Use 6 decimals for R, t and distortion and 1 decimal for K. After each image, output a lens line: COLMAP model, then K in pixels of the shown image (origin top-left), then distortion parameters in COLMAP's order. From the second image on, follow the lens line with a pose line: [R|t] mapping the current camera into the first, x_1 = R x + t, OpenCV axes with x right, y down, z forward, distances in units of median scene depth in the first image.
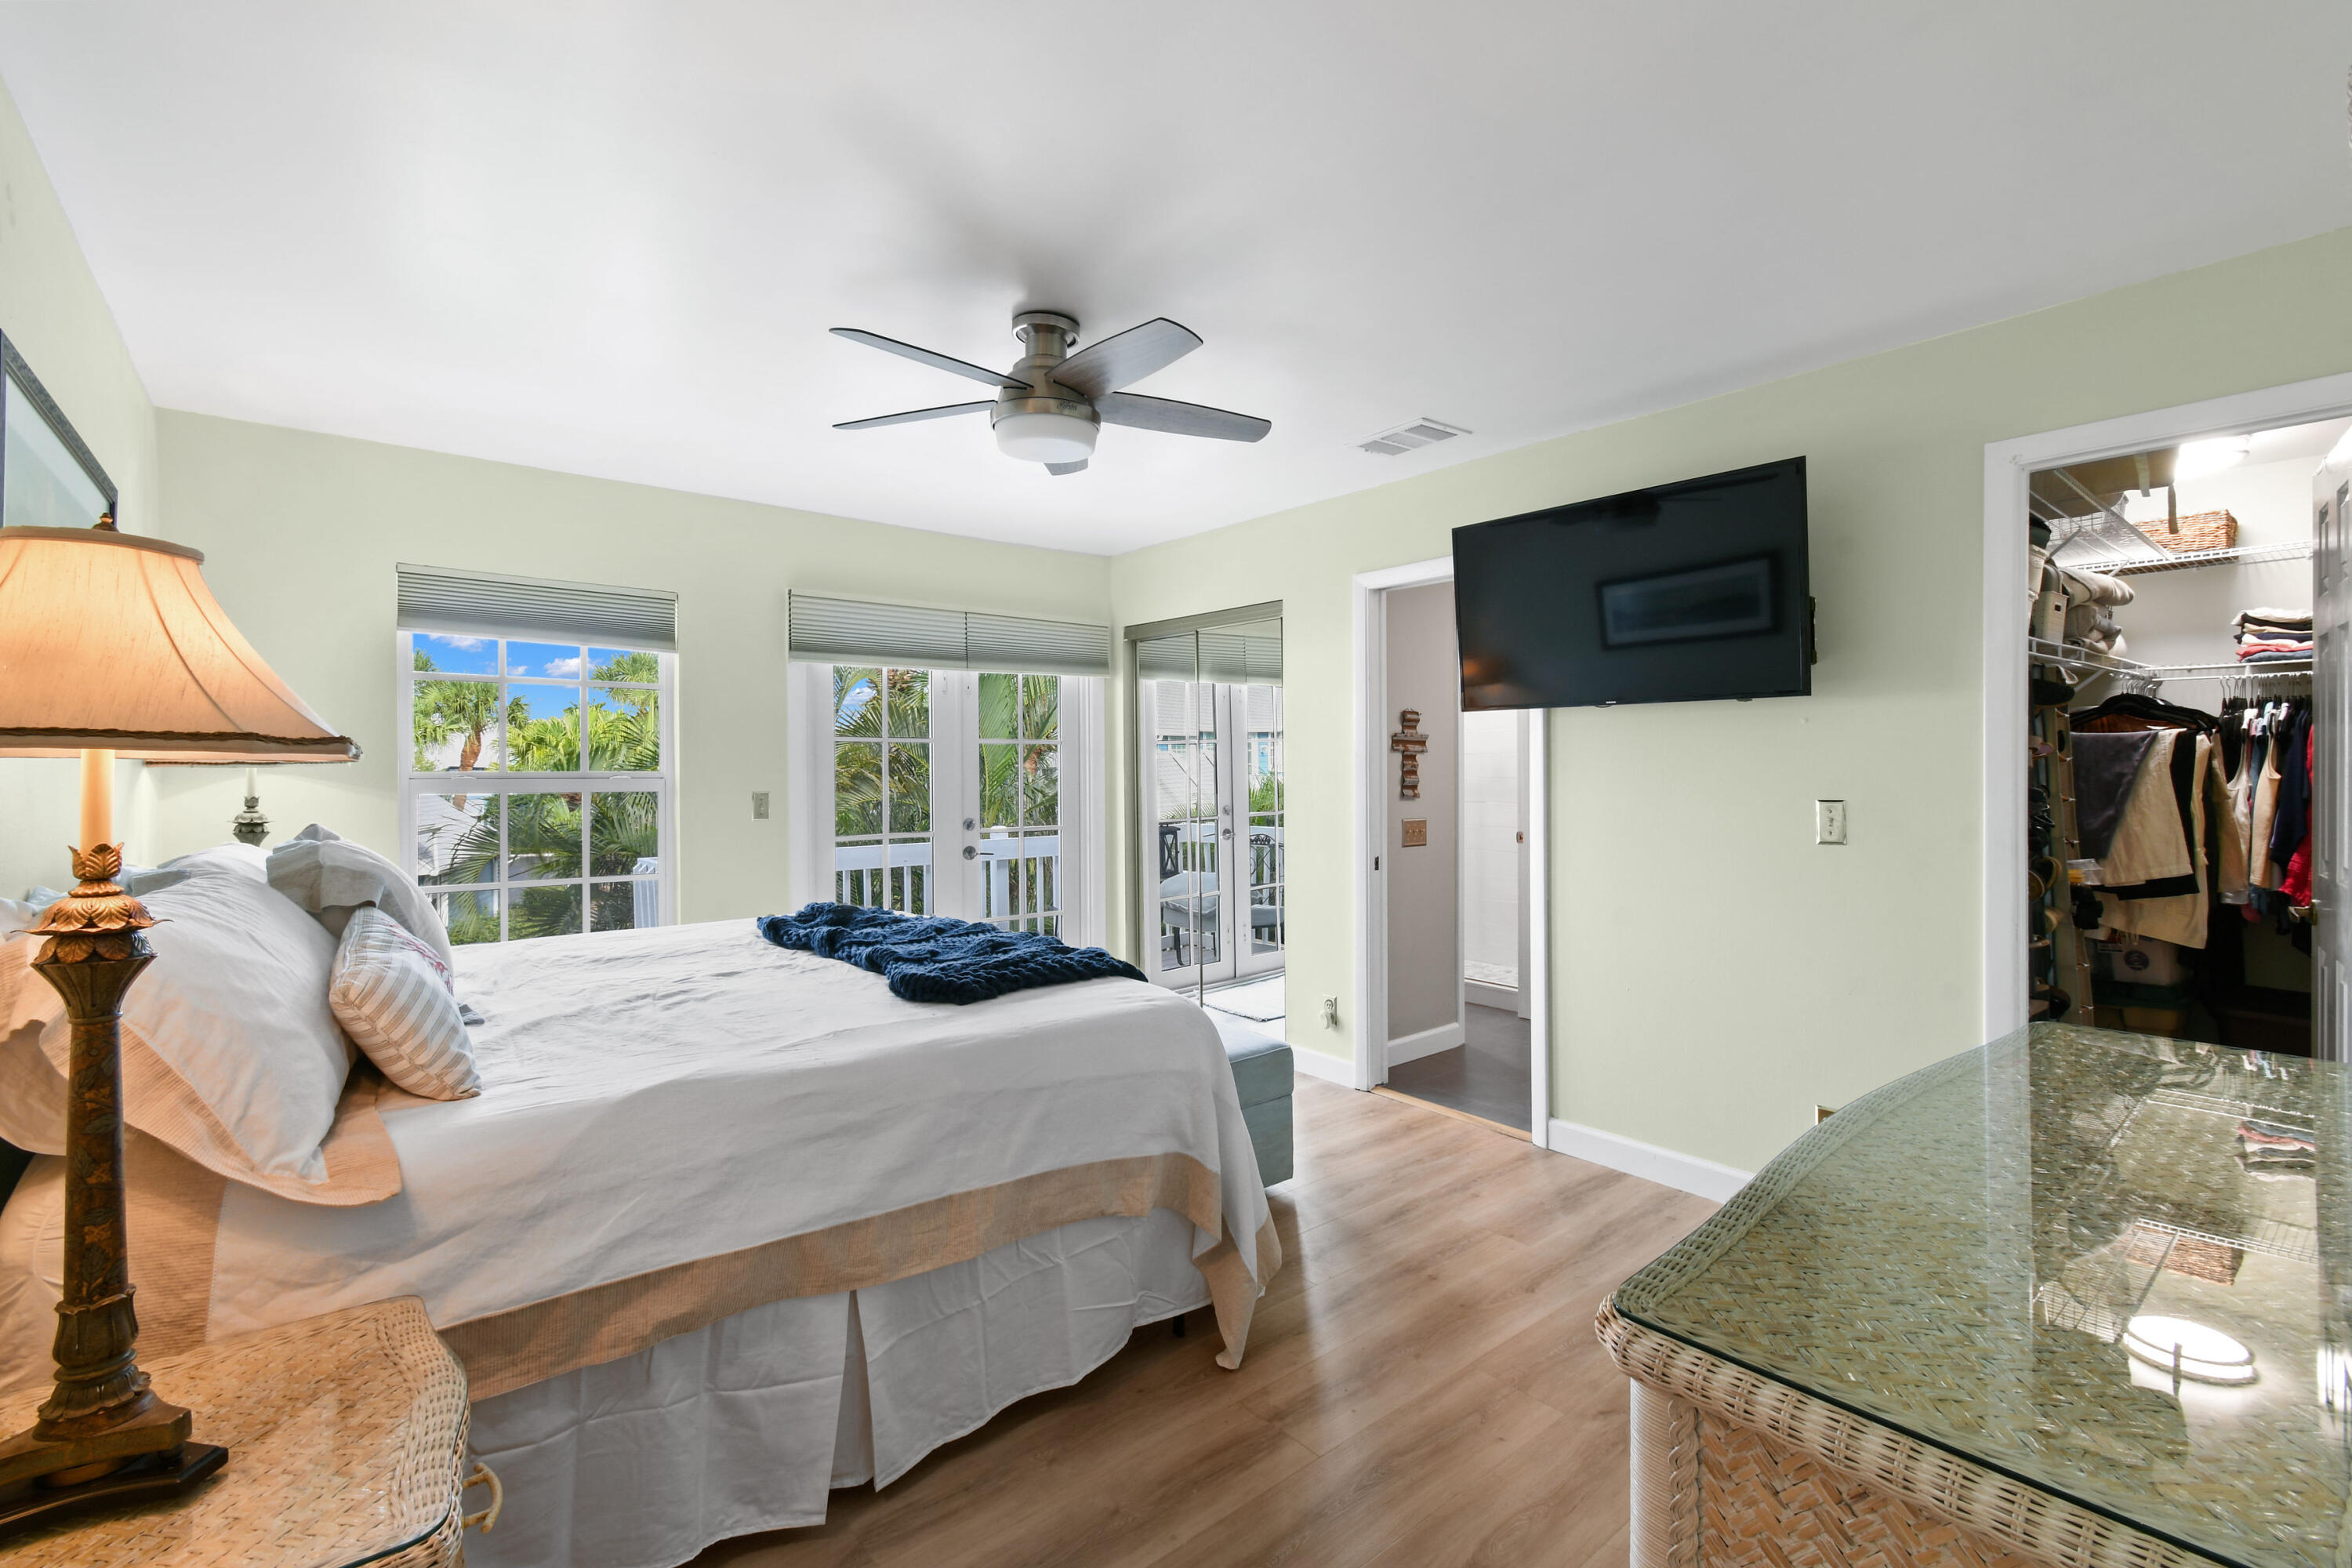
lens RADIAL K [[1064.1, 0, 1176.0], [0, 1064.1, 784.0], [0, 0, 1]] dist [0.001428, 0.000138]
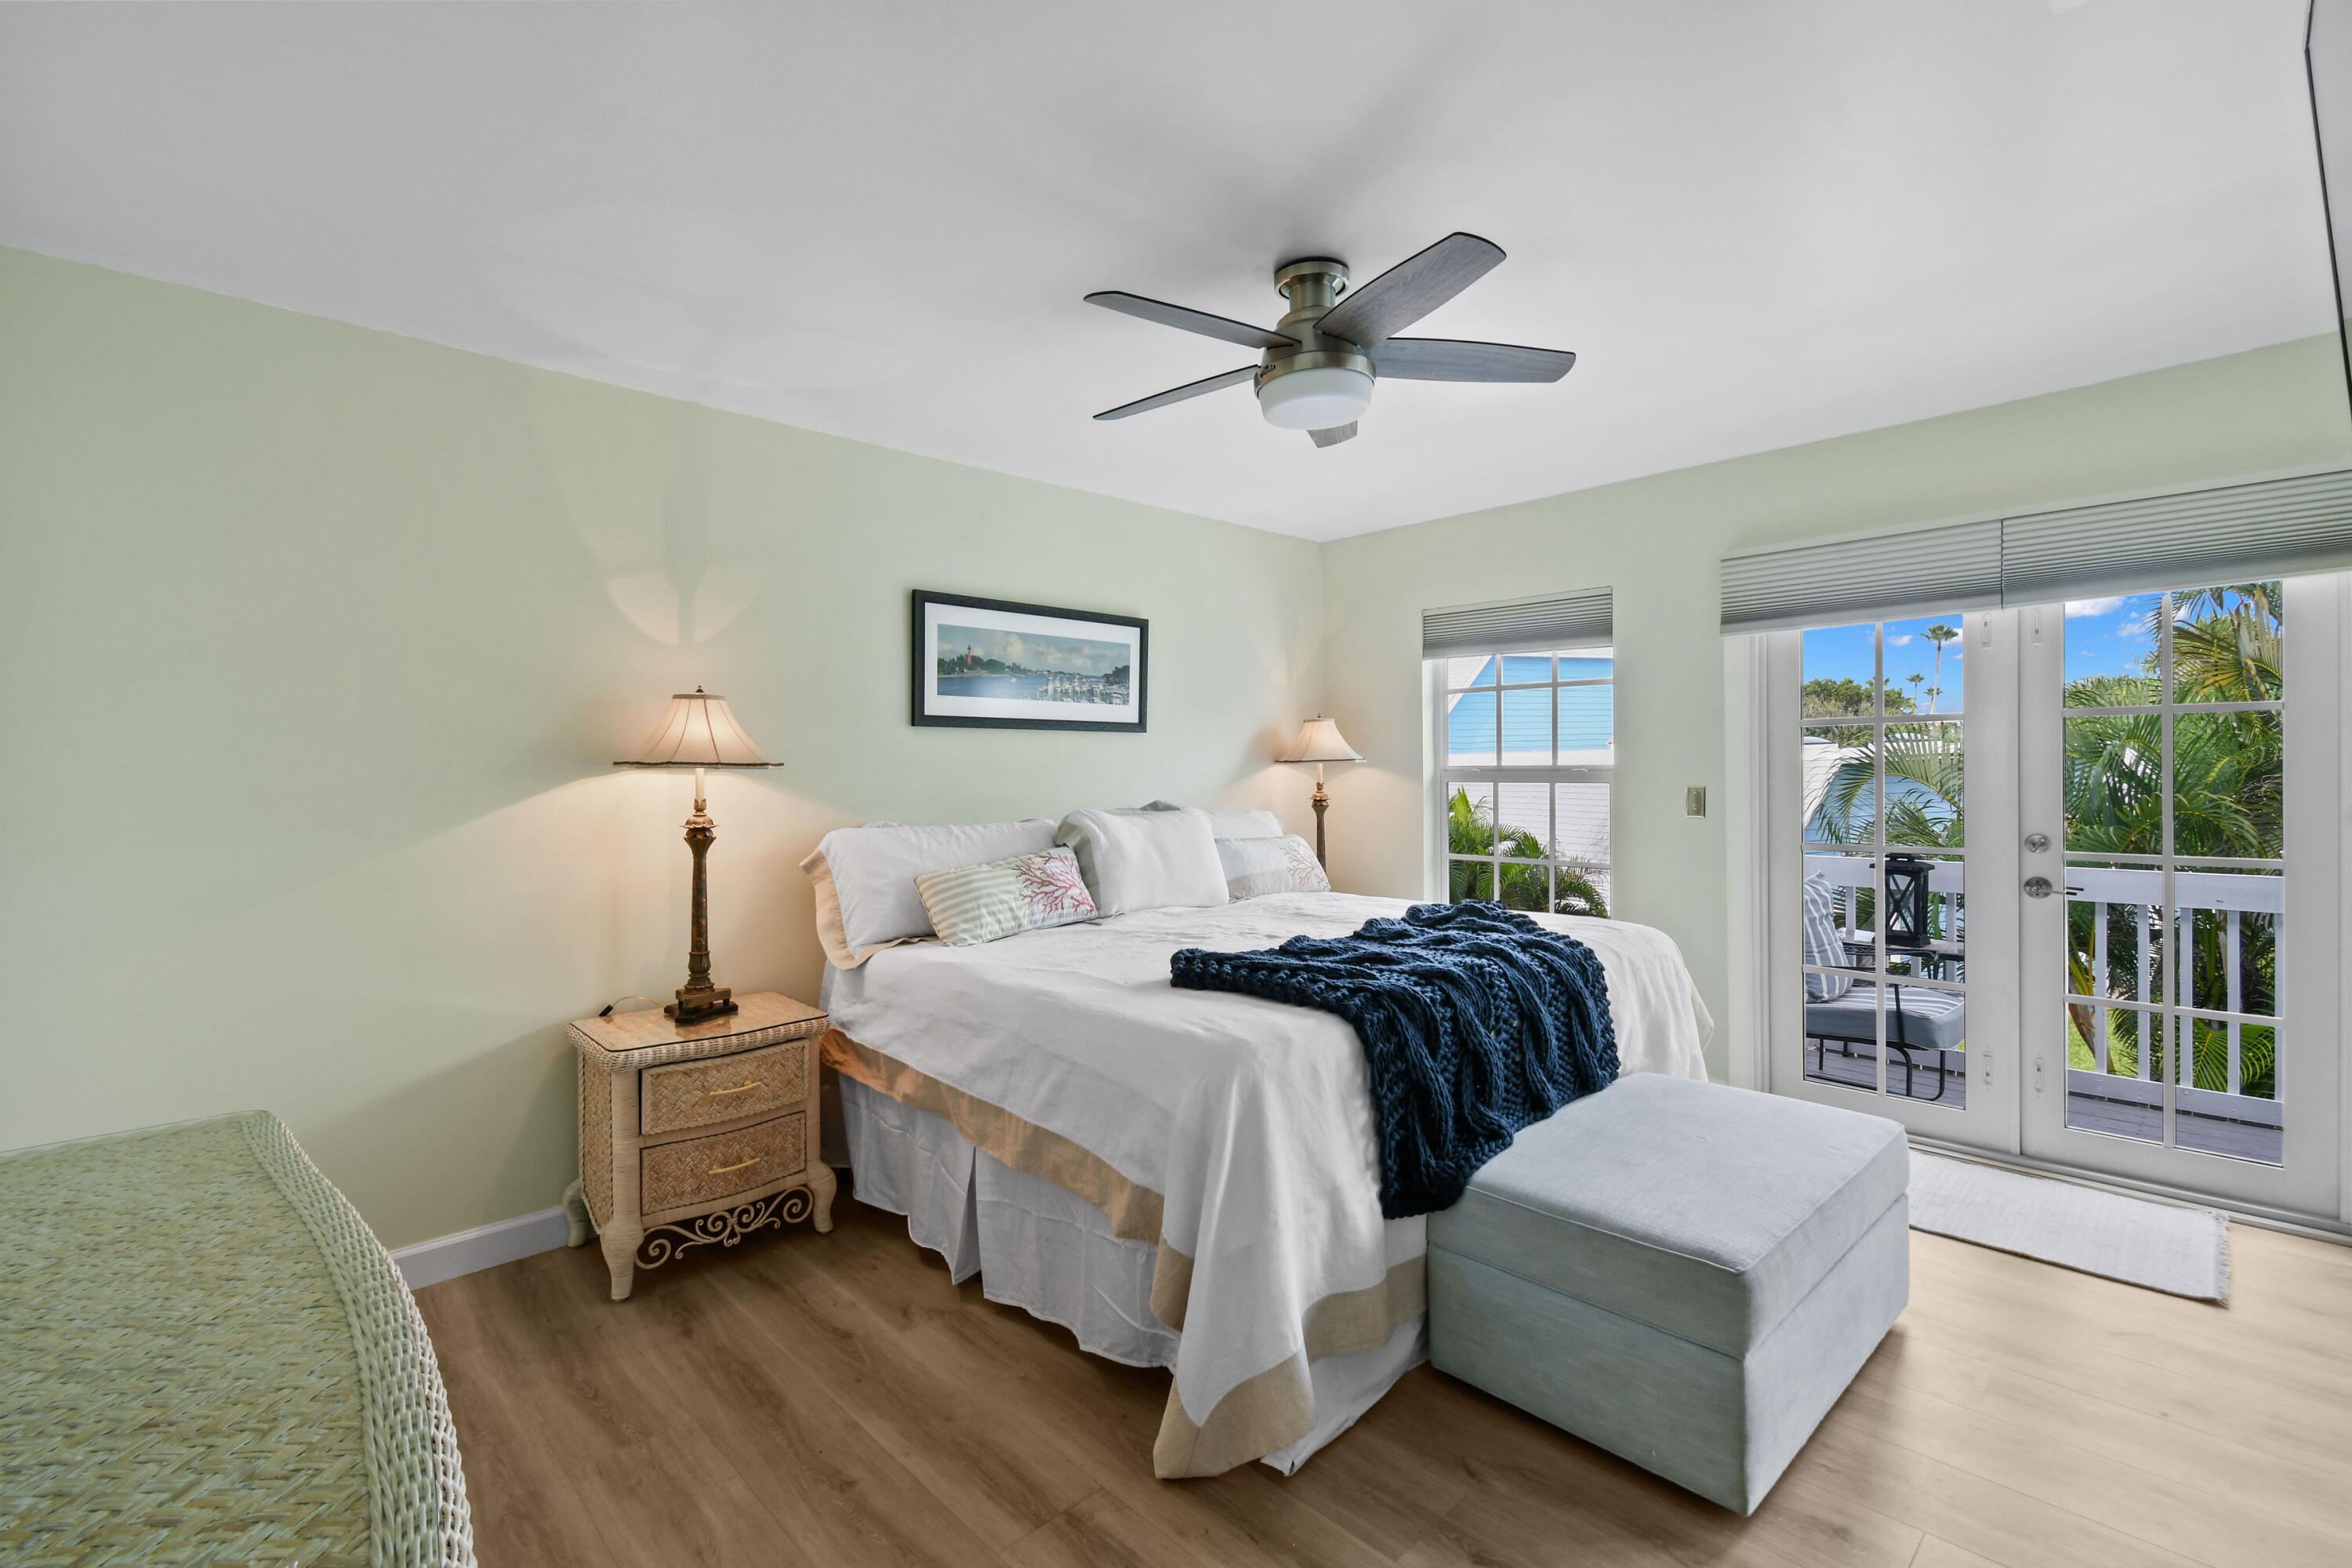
lens RADIAL K [[1031.4, 0, 1176.0], [0, 1031.4, 784.0], [0, 0, 1]] dist [-0.001832, 0.000015]
pose [[0.065975, 0.016635, -0.997683, 0.751759], [-0.002545, 0.999861, 0.016503, -0.013302], [0.997818, 0.001450, 0.066008, 0.832937]]
